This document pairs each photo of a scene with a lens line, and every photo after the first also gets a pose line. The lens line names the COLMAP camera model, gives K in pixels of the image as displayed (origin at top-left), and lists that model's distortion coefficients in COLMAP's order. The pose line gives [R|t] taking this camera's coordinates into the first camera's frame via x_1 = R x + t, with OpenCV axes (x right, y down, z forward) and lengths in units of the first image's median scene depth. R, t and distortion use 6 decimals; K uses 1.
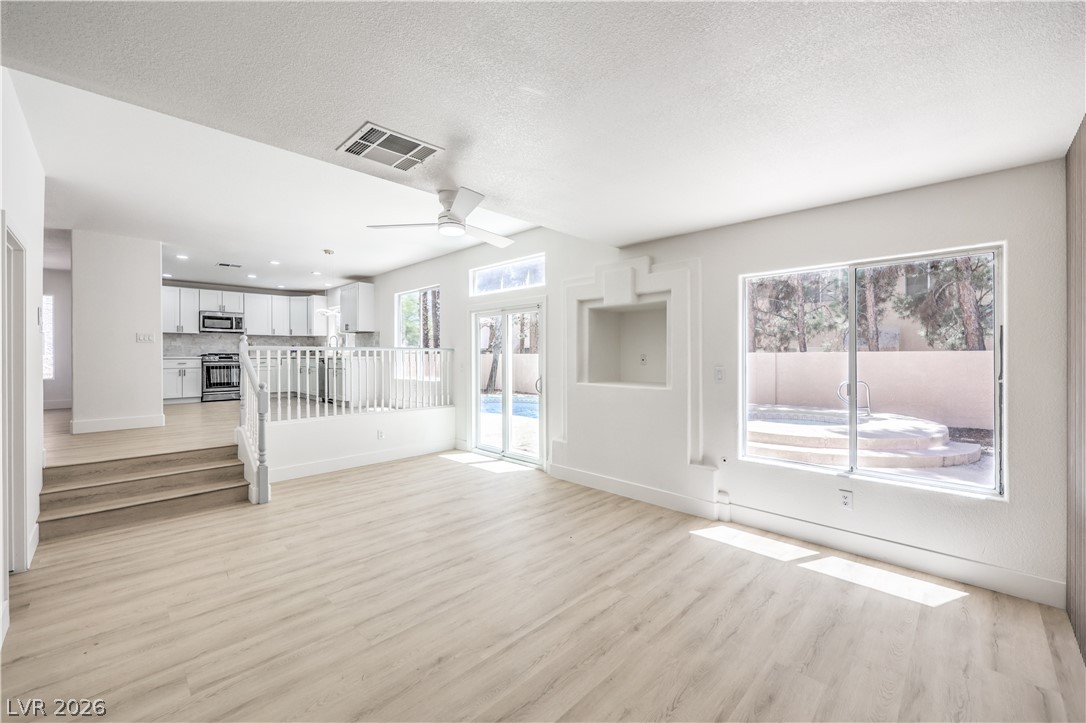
lens RADIAL K [[435.8, 0, 543.6], [0, 435.8, 357.6], [0, 0, 1]] dist [-0.000518, 0.000114]
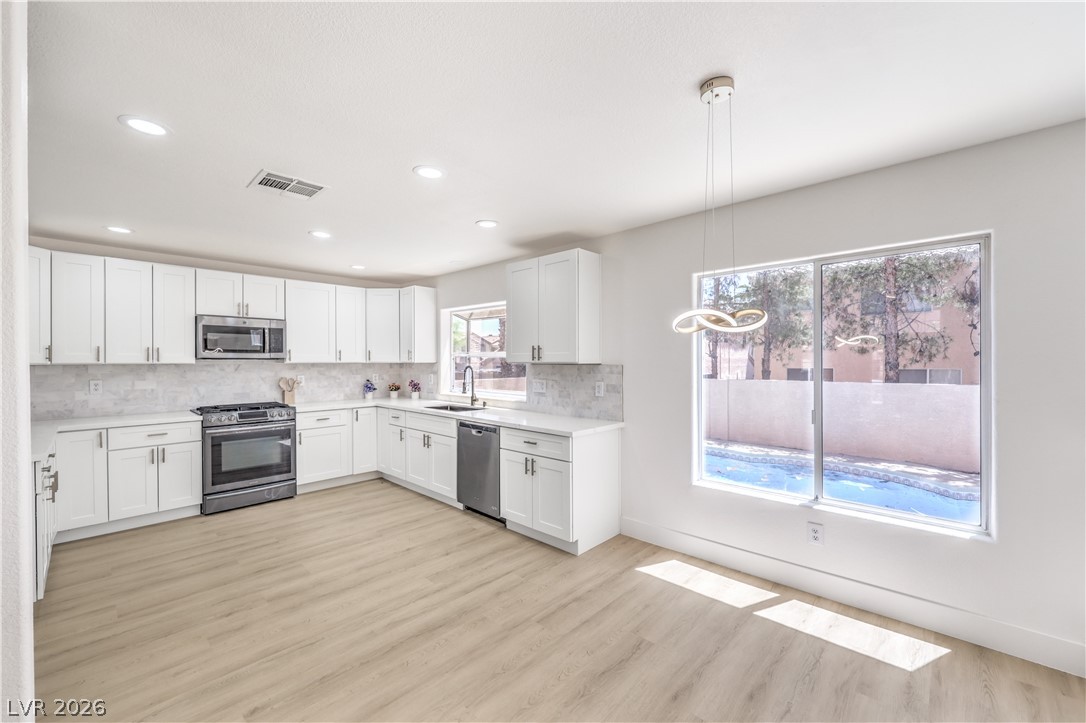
lens RADIAL K [[436.8, 0, 540.6], [0, 436.8, 362.1], [0, 0, 1]] dist [0.000219, -0.000060]
pose [[0.999894, 0.000961, 0.014527, -0.451586], [-0.000910, 0.999993, -0.003508, -0.058334], [-0.014531, 0.003494, 0.999888, 0.555611]]
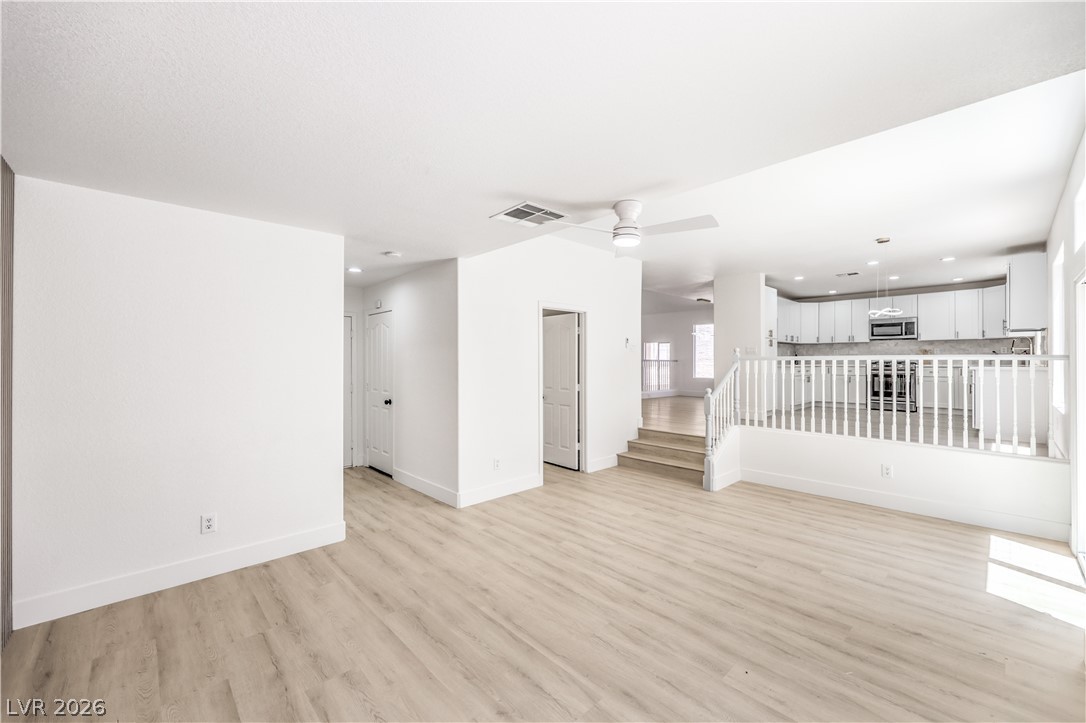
lens RADIAL K [[435.8, 0, 543.6], [0, 435.8, 357.6], [0, 0, 1]] dist [-0.000518, 0.000114]
pose [[-0.035118, -0.006809, -0.999360, 0.267188], [-0.006966, 0.999954, -0.006568, -0.006769], [0.999359, 0.006731, -0.035164, 0.290497]]
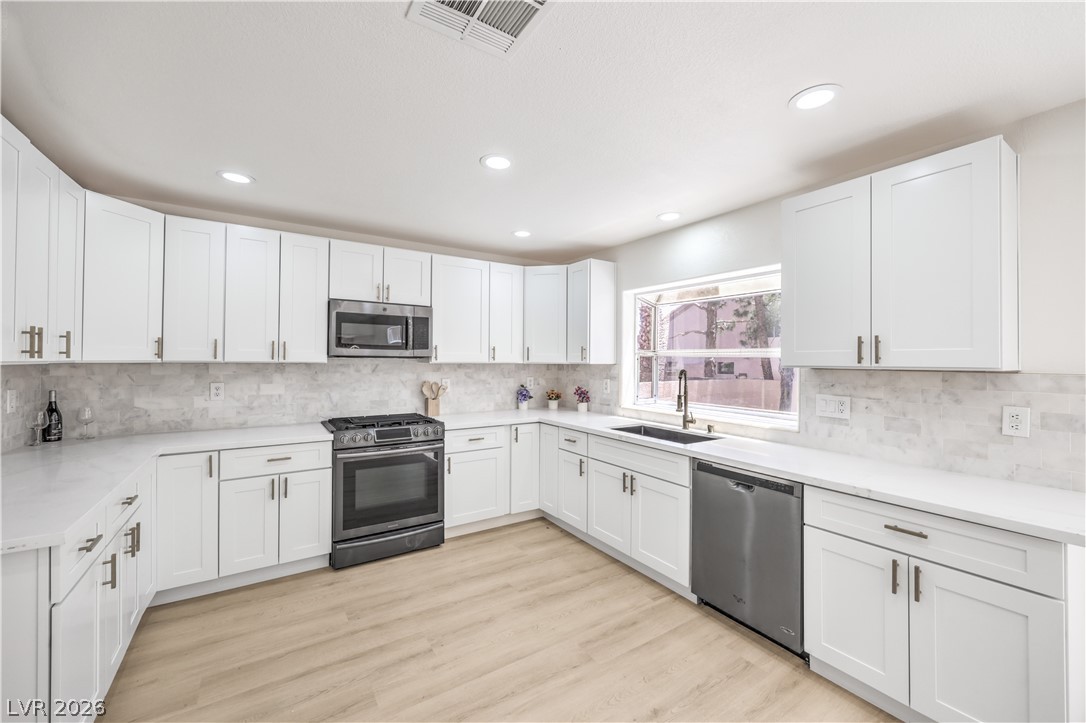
lens RADIAL K [[433.3, 0, 543.2], [0, 433.3, 355.7], [0, 0, 1]] dist [-0.002242, -0.000229]
pose [[0.977475, 0.006965, -0.210937, -0.572767], [-0.010912, 0.999786, -0.017553, -0.059604], [0.210770, 0.019459, 0.977342, 0.727873]]
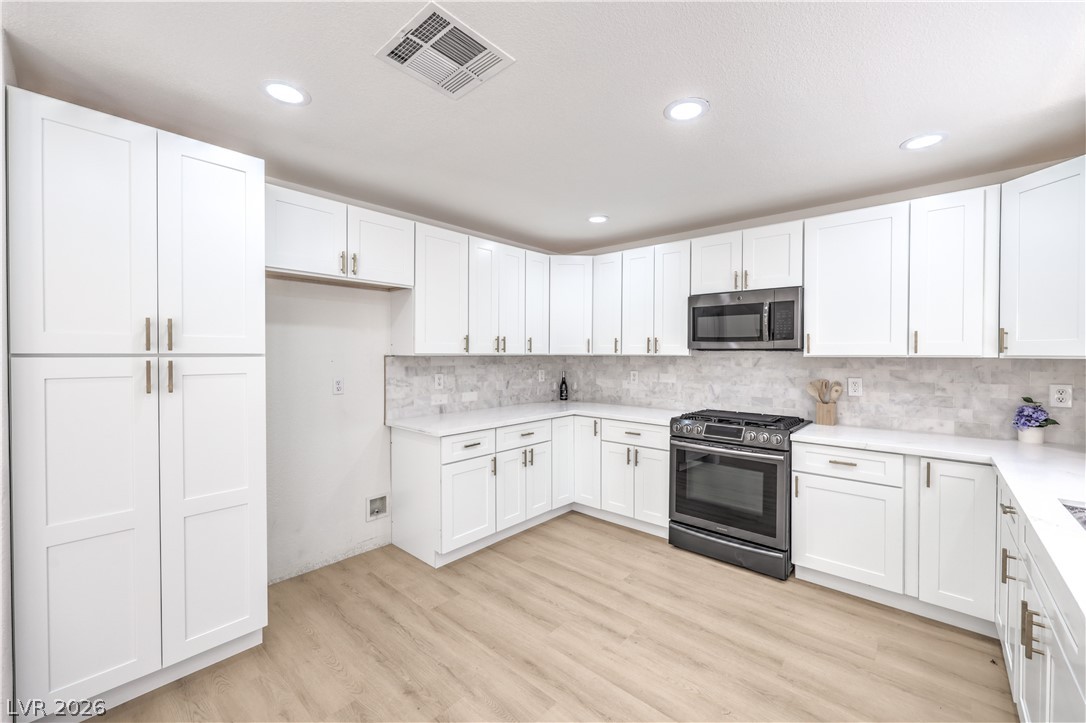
lens RADIAL K [[433.3, 0, 542.3], [0, 433.3, 357.5], [0, 0, 1]] dist [-0.001163, -0.000027]
pose [[0.046869, 0.012788, -0.998819, -0.439709], [-0.009768, 0.999876, 0.012343, -0.060106], [0.998853, 0.009178, 0.046988, 0.898942]]
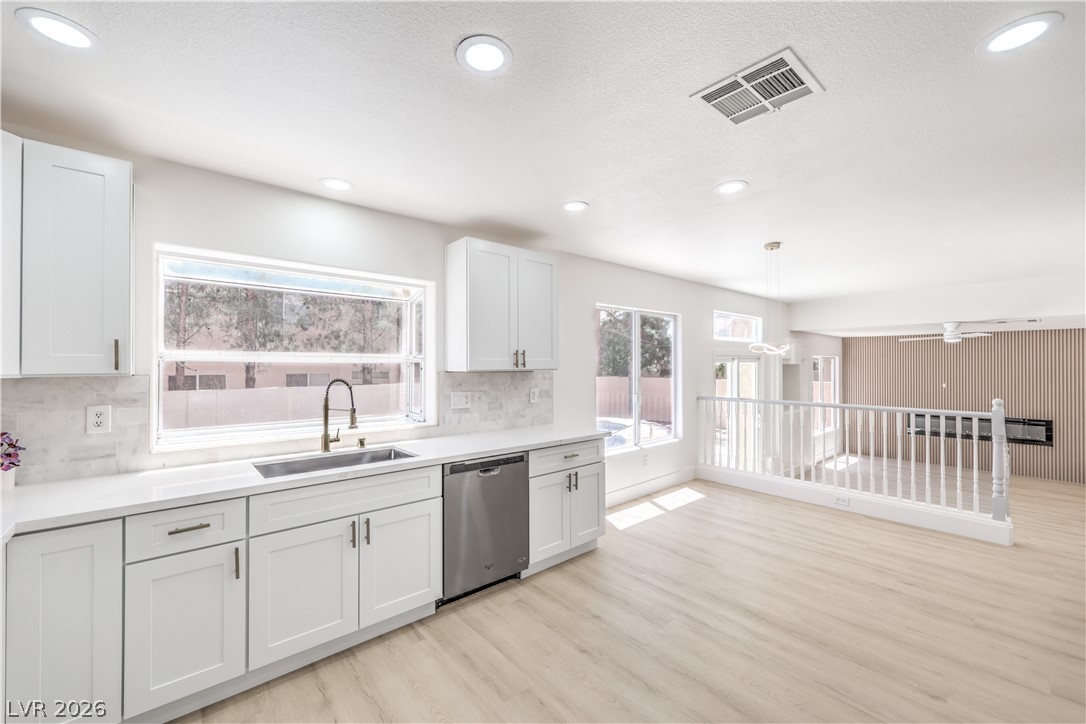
lens RADIAL K [[438.7, 0, 543.0], [0, 438.7, 362.0], [0, 0, 1]] dist [0.000525, 0.000027]
pose [[0.076135, 0.008484, 0.997061, -0.824622], [0.008185, 0.999925, -0.009134, -0.062513], [-0.997064, 0.008856, 0.076059, 0.946999]]
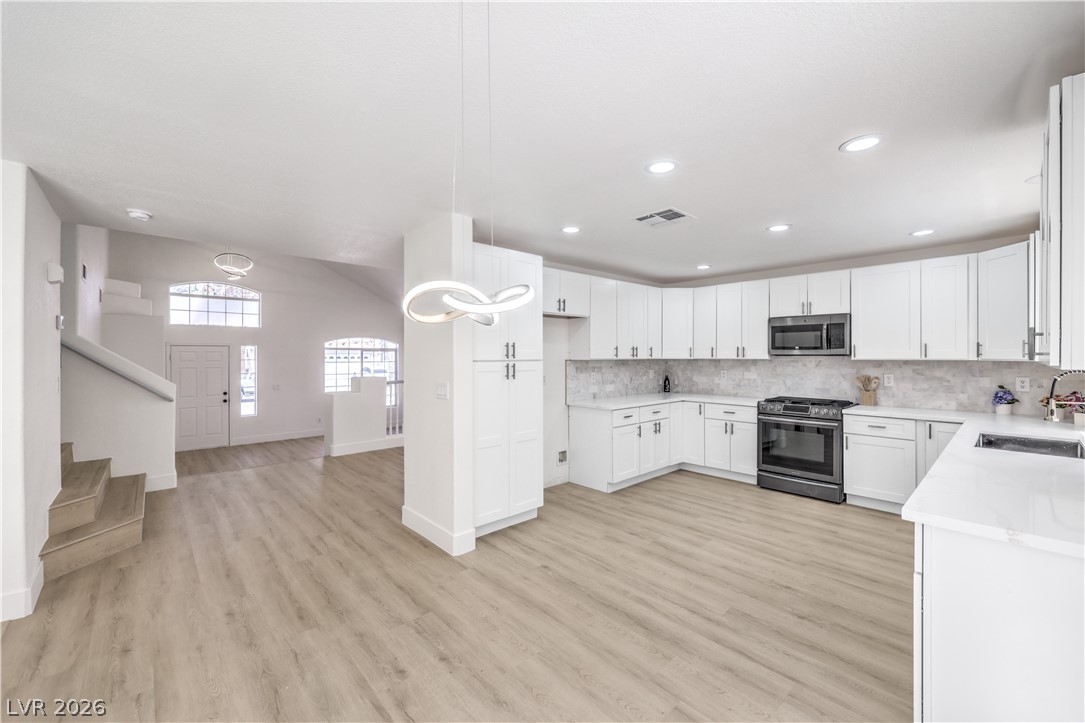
lens RADIAL K [[432.9, 0, 542.7], [0, 432.9, 355.7], [0, 0, 1]] dist [-0.002242, -0.000229]
pose [[-0.051509, 0.001964, -0.998671, -0.239213], [-0.005625, 0.999982, 0.002257, -0.062584], [0.998657, 0.005734, -0.051497, 0.780868]]
